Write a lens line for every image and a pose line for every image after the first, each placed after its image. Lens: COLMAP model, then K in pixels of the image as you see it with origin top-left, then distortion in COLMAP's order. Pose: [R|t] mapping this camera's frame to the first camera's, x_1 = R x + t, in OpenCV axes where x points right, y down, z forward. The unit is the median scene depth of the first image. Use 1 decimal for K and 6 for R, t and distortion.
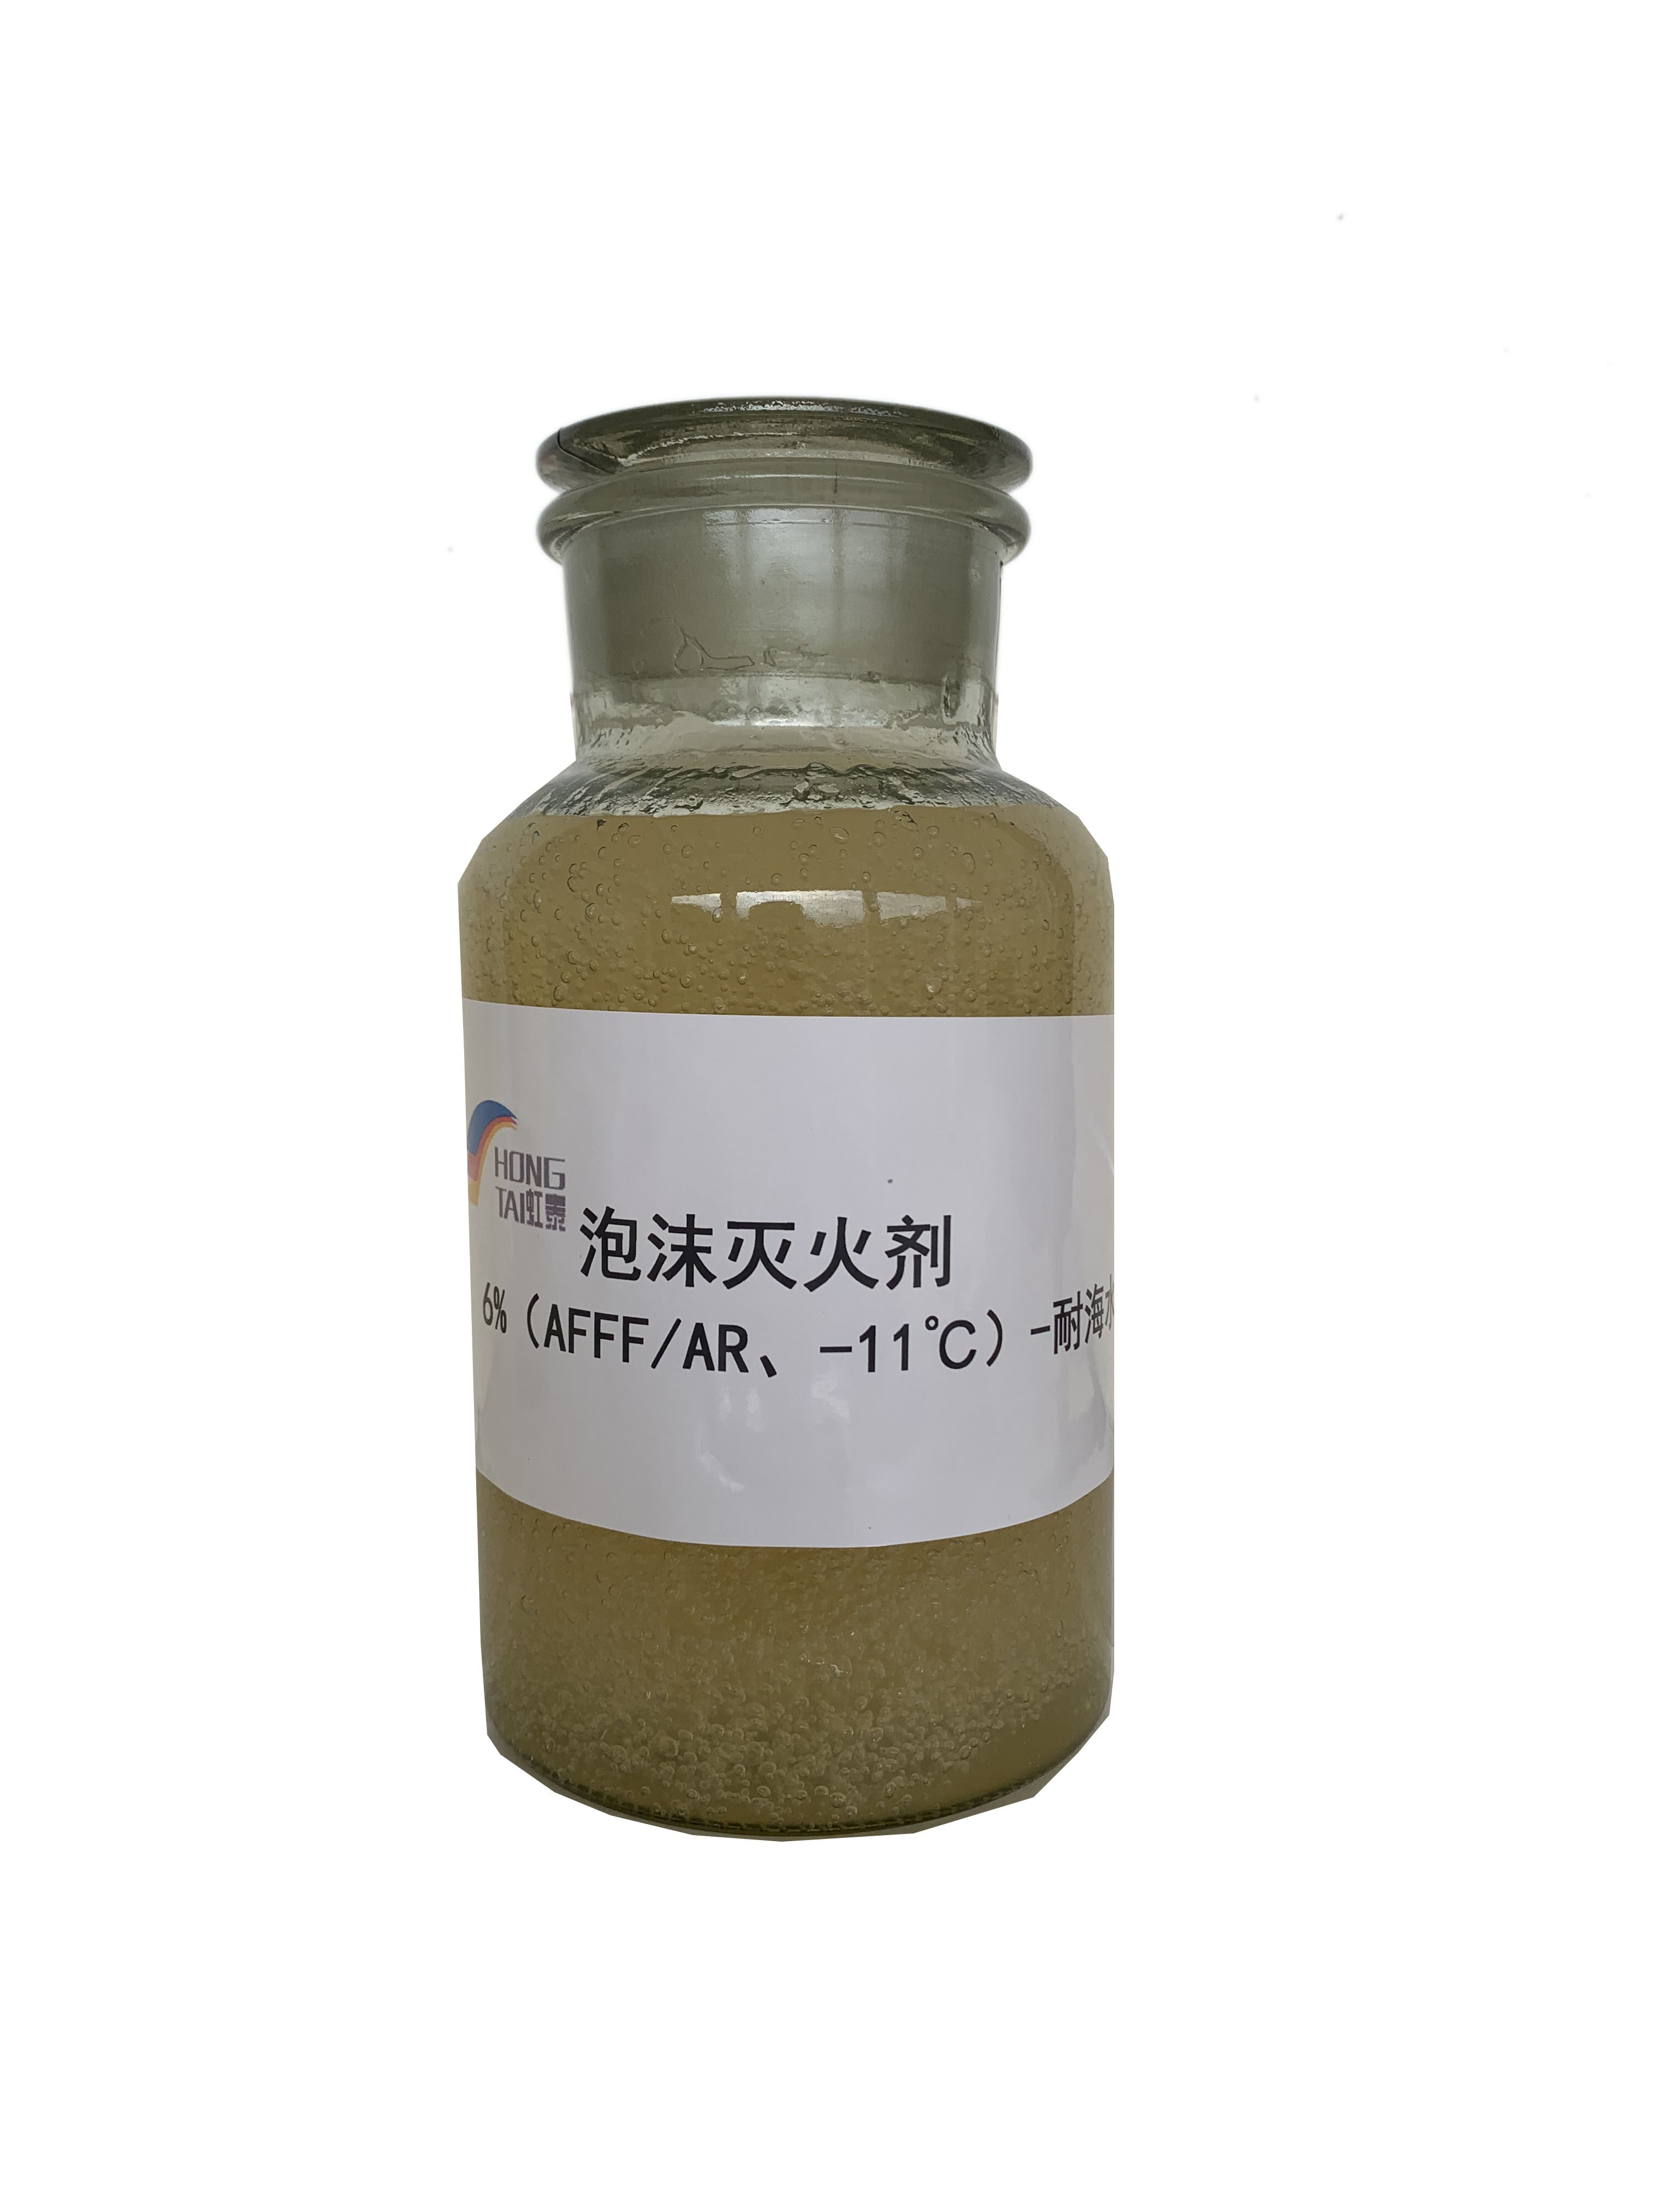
lens RADIAL K [[1780.0, 0, 826.6], [0, 1780.0, 1102.6], [0, 0, 1]] dist [0.107228, -0.241283]
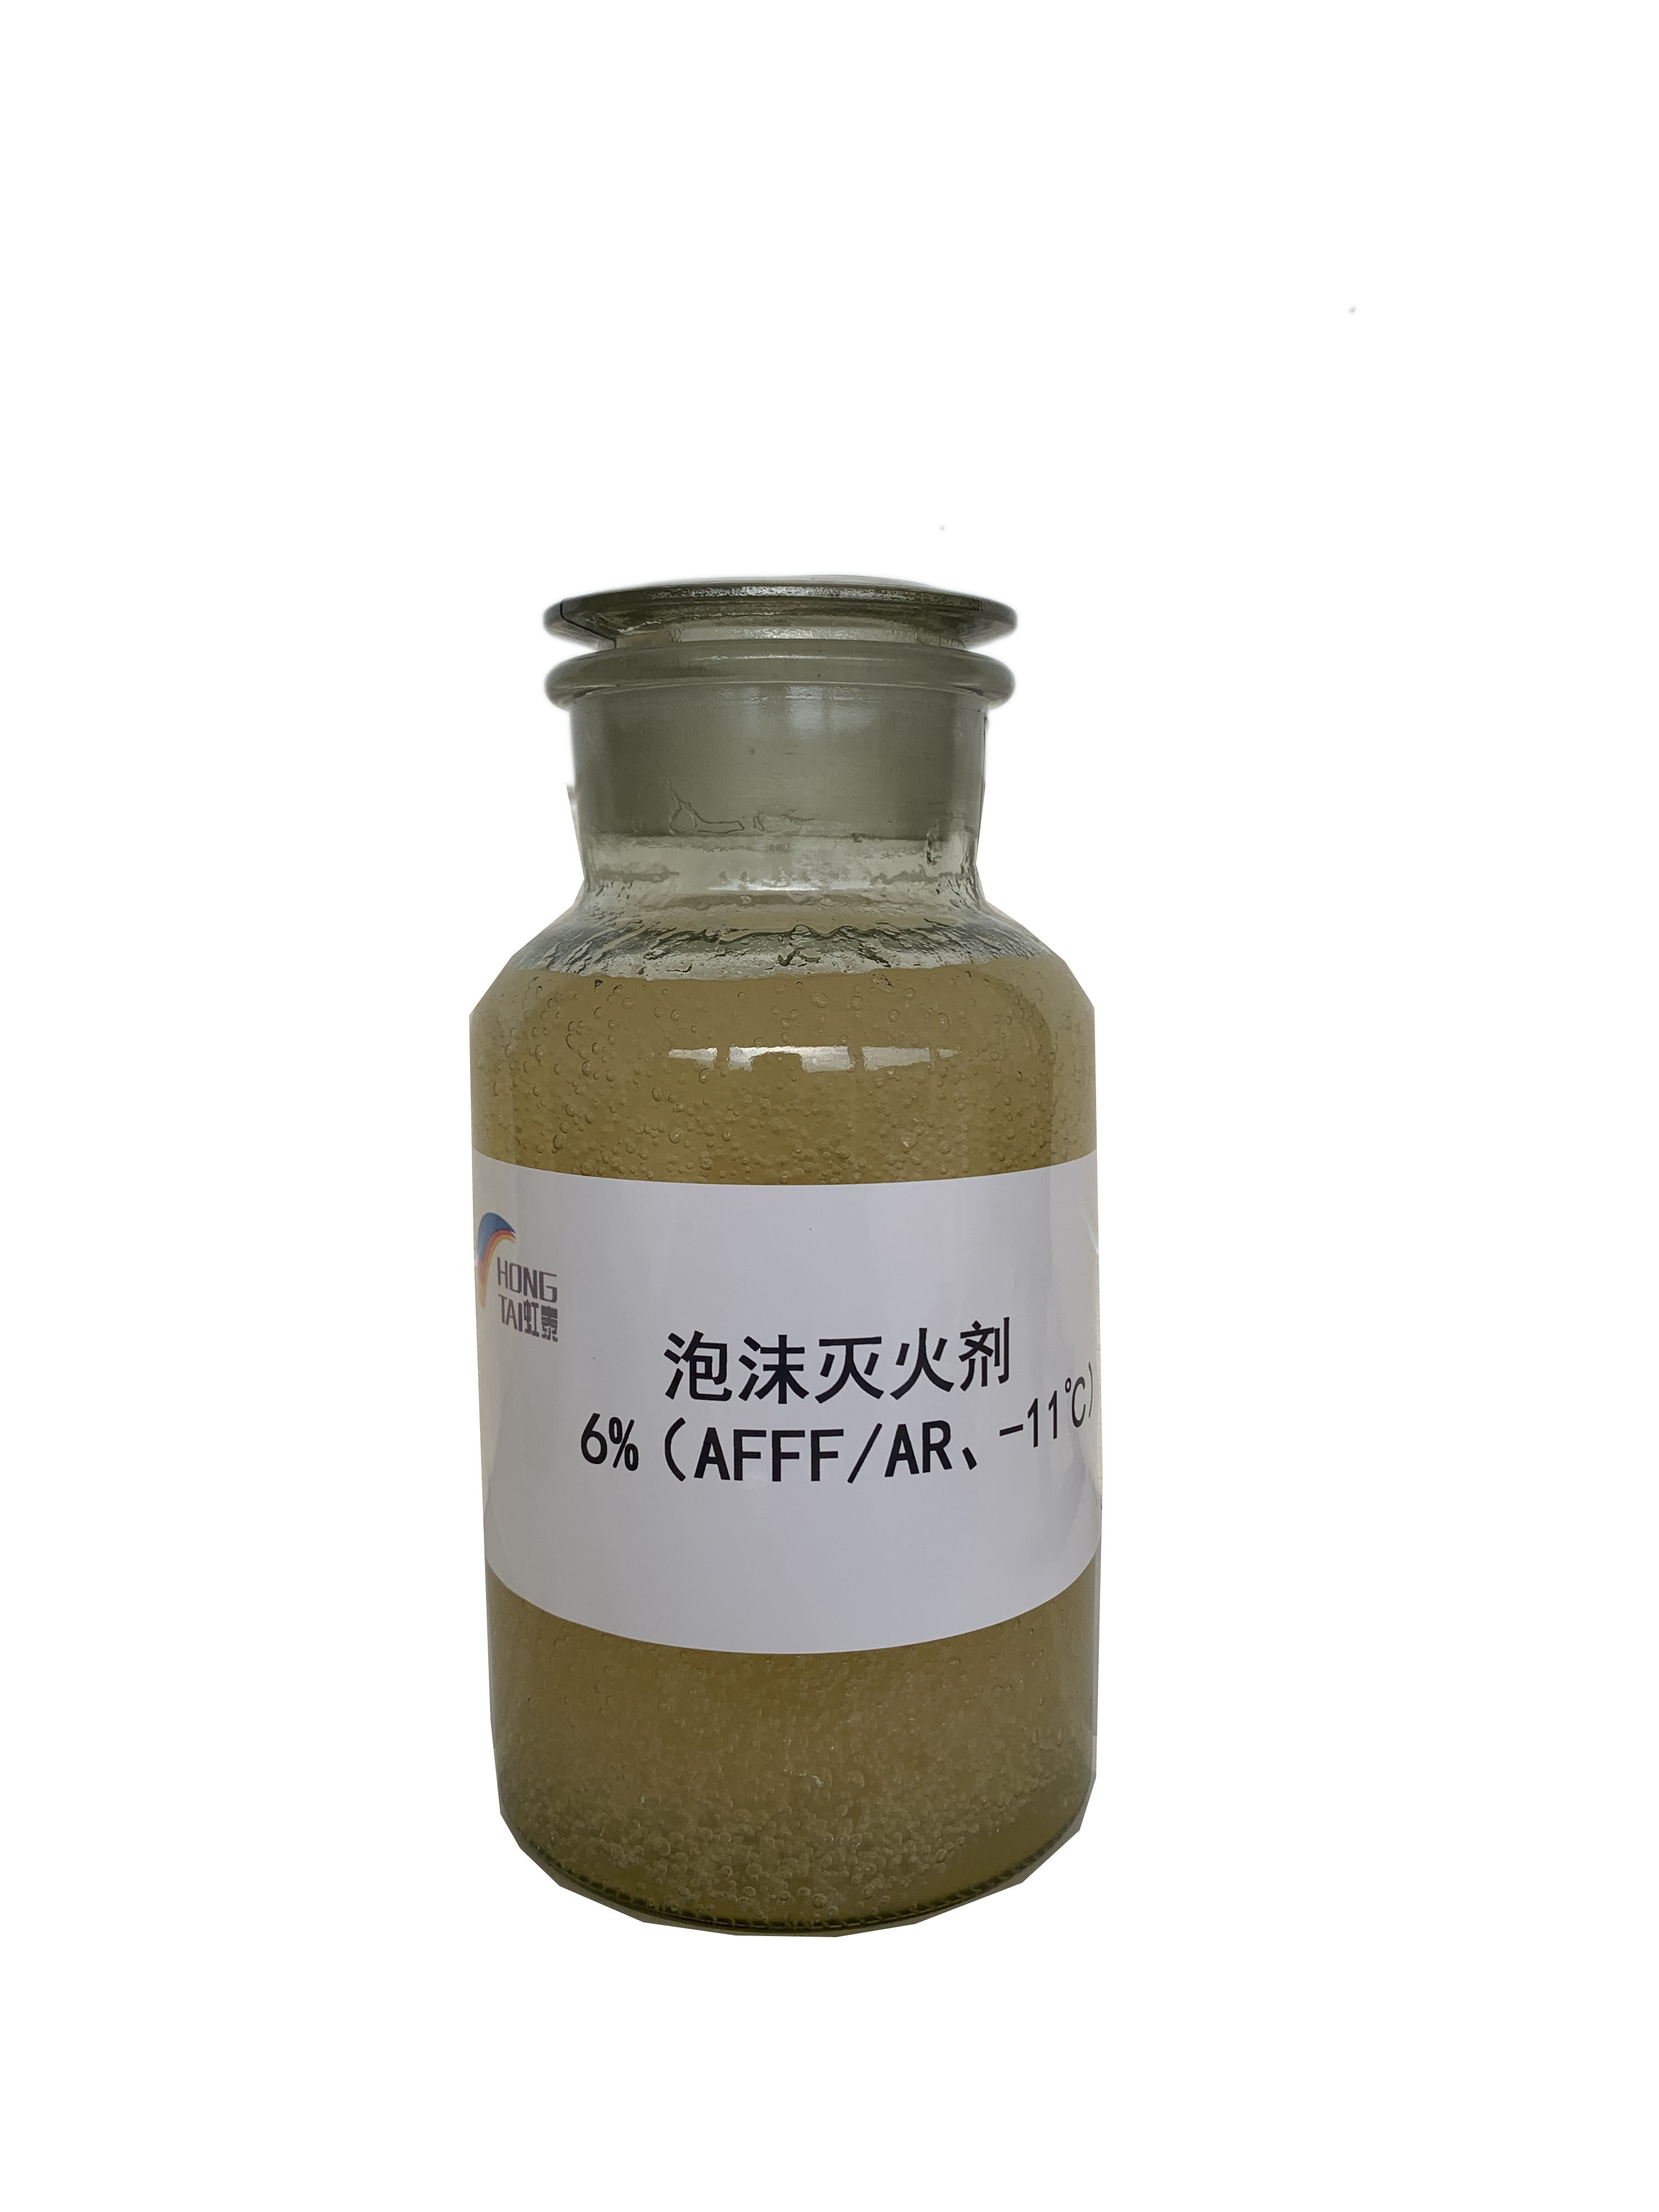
lens RADIAL K [[1757.5, 0, 827.9], [0, 1757.5, 1101.4], [0, 0, 1]] dist [0.121283, -0.300529]
pose [[0.999315, 0.003327, -0.036860, 0.048152], [-0.002809, 0.999897, 0.014082, -0.098472], [0.036903, -0.013968, 0.999221, -0.042518]]
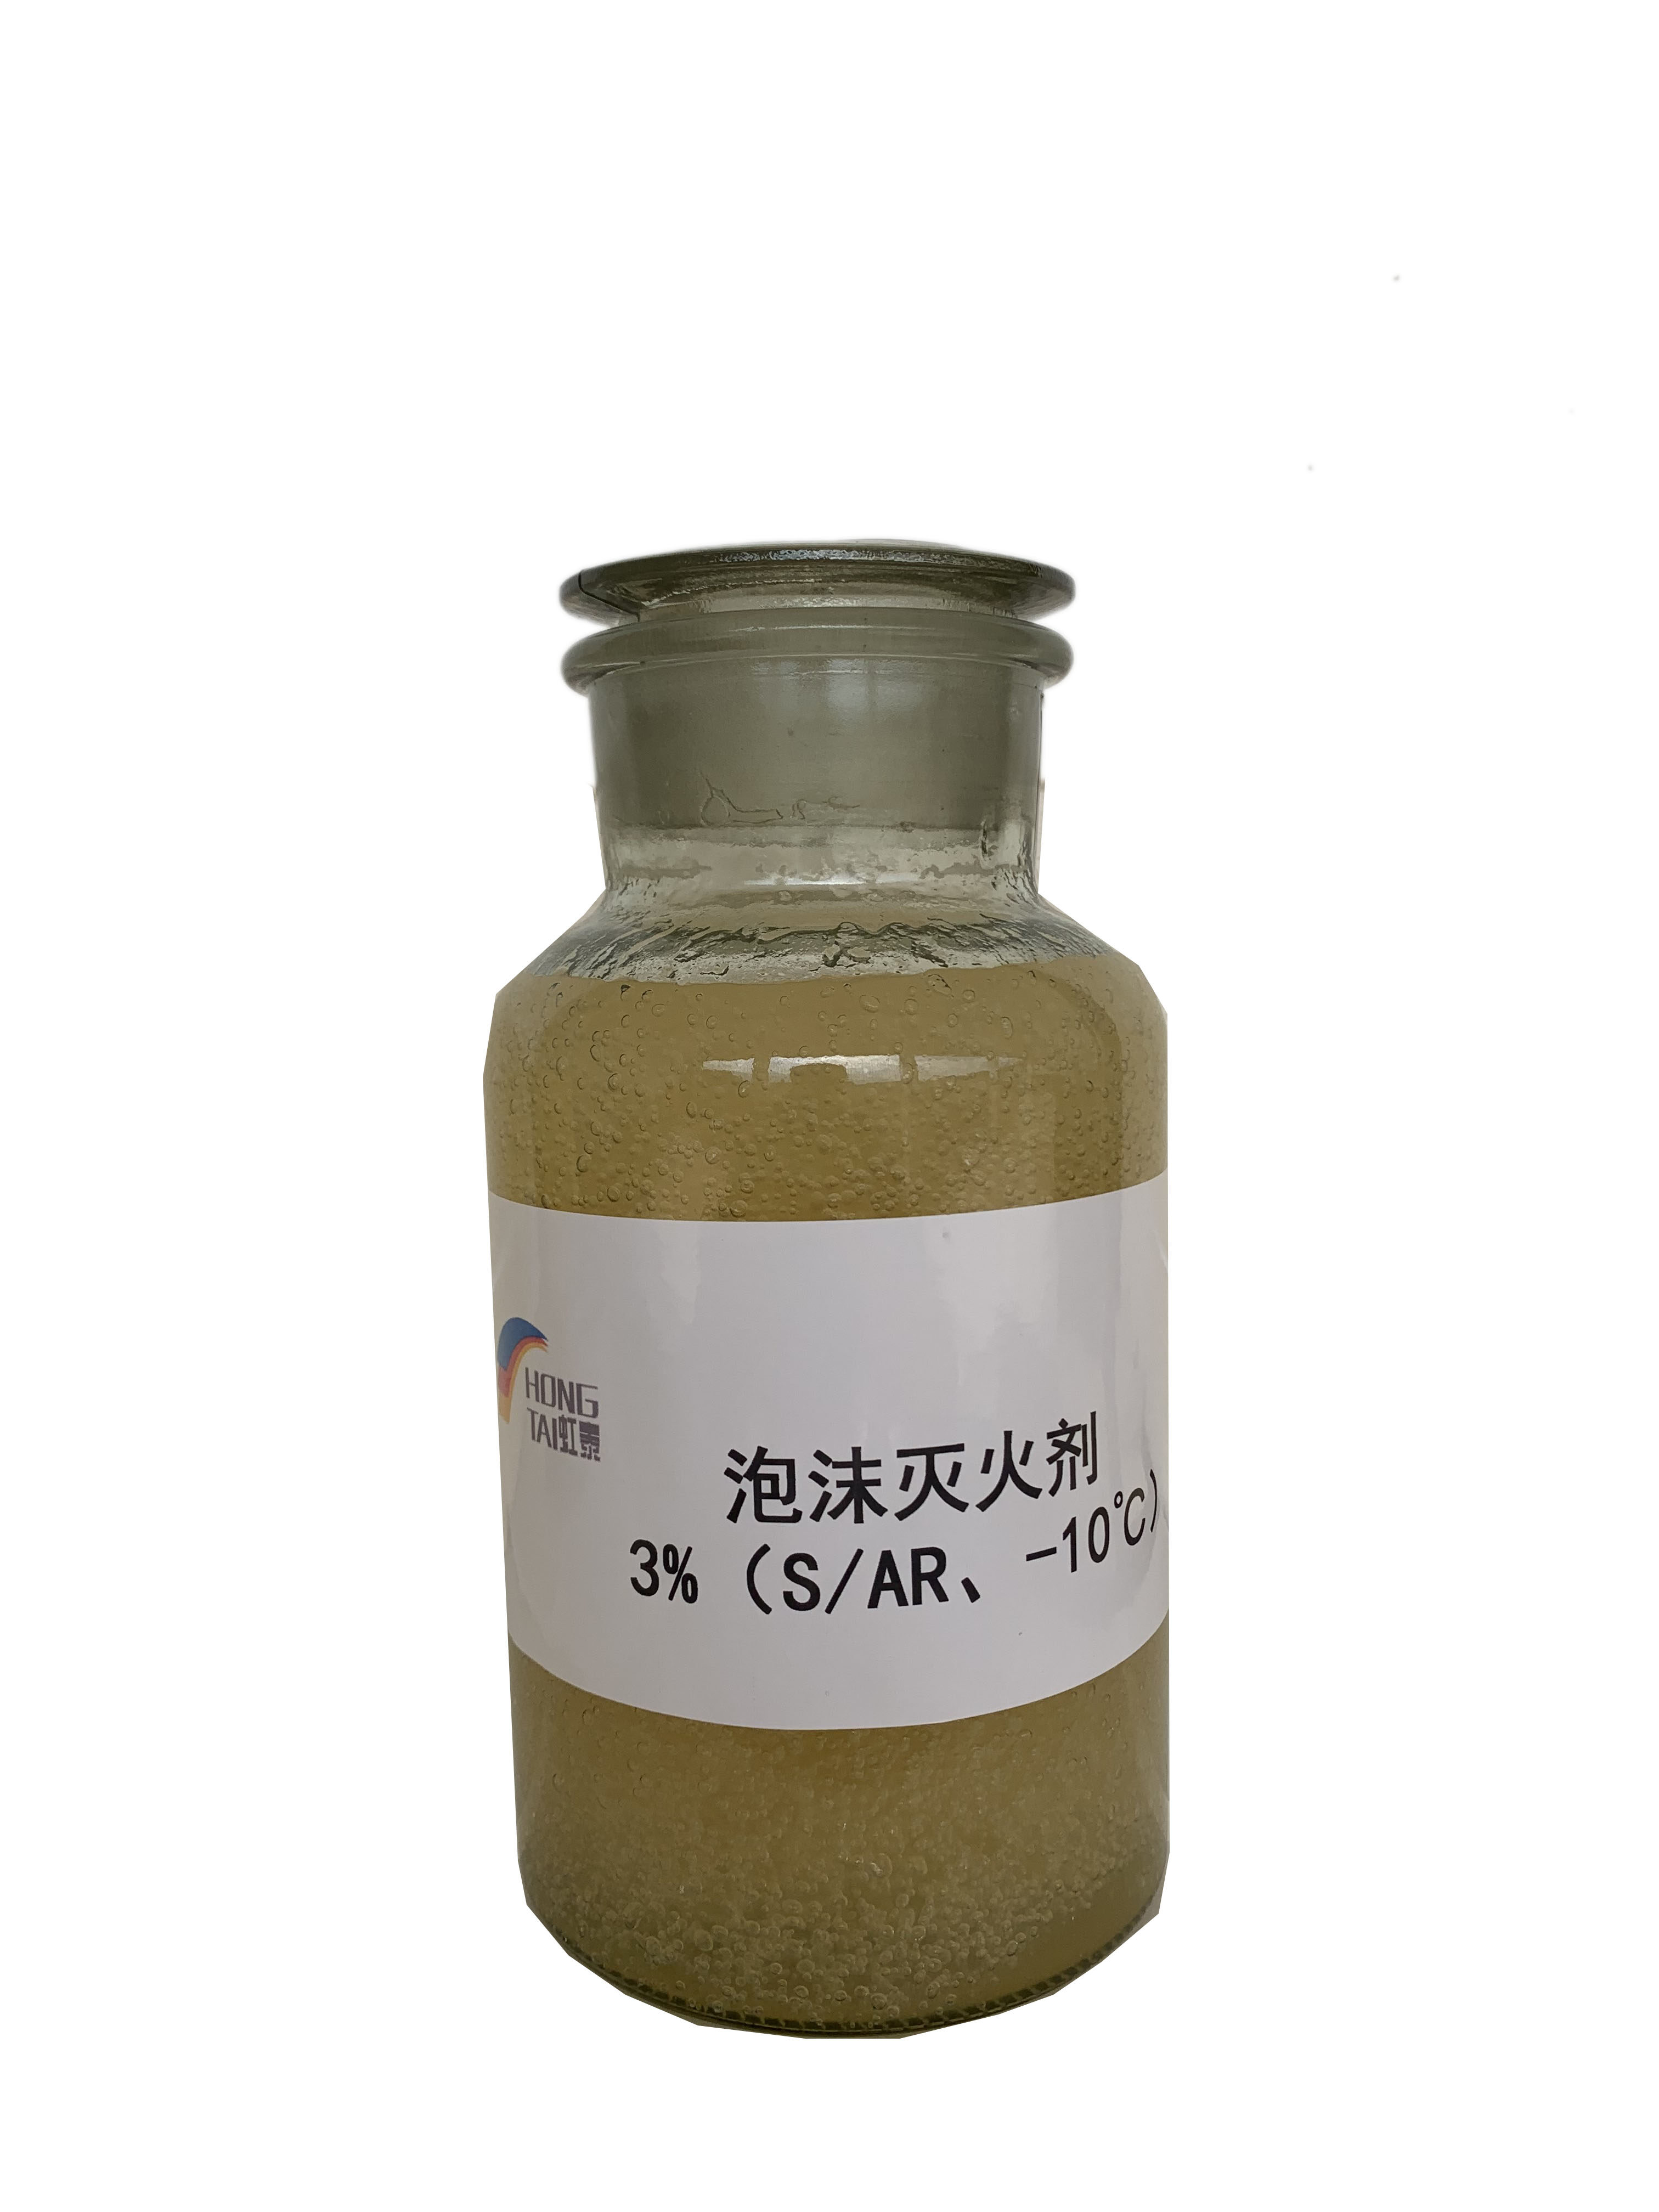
lens RADIAL K [[1780.0, 0, 826.6], [0, 1780.0, 1102.6], [0, 0, 1]] dist [0.107228, -0.241283]
pose [[0.999158, -0.007593, -0.040309, 0.020705], [0.007764, 0.999962, 0.004088, -0.095205], [0.040277, -0.004398, 0.999179, 0.039878]]
